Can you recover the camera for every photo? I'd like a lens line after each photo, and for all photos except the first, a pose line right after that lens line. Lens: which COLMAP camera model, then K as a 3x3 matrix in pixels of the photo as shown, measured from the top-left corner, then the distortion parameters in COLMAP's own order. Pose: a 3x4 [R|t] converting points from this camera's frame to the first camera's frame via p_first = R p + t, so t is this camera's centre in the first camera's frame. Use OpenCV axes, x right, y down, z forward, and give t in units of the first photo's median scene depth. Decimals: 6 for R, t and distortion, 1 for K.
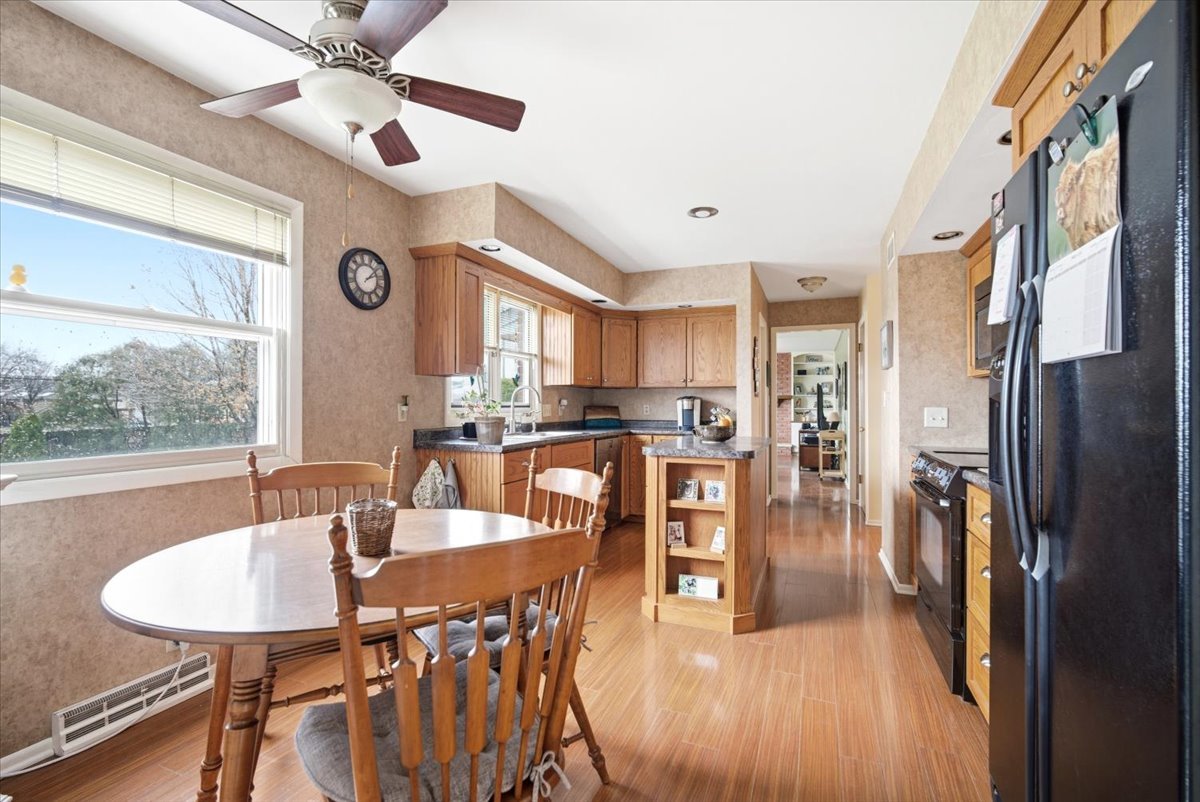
lens RADIAL K [[523.9, 0, 597.3], [0, 523.9, 400.7], [0, 0, 1]] dist [-0.009067, 0.002468]
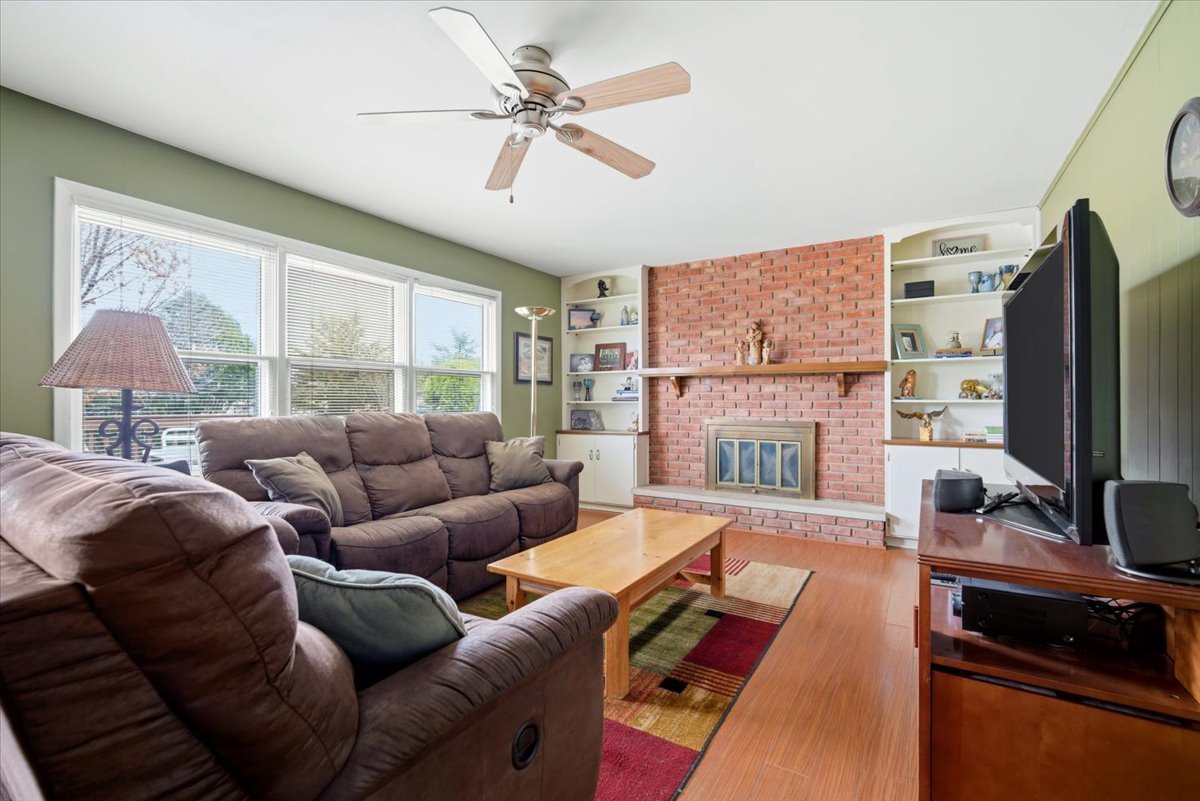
lens RADIAL K [[523.9, 0, 600.9], [0, 523.9, 400.9], [0, 0, 1]] dist [-0.009067, 0.002468]
pose [[0.986423, -0.001210, -0.164217, 0.997174], [0.001774, 0.999993, 0.003291, 0.053825], [0.164212, -0.003537, 0.986419, 2.586928]]
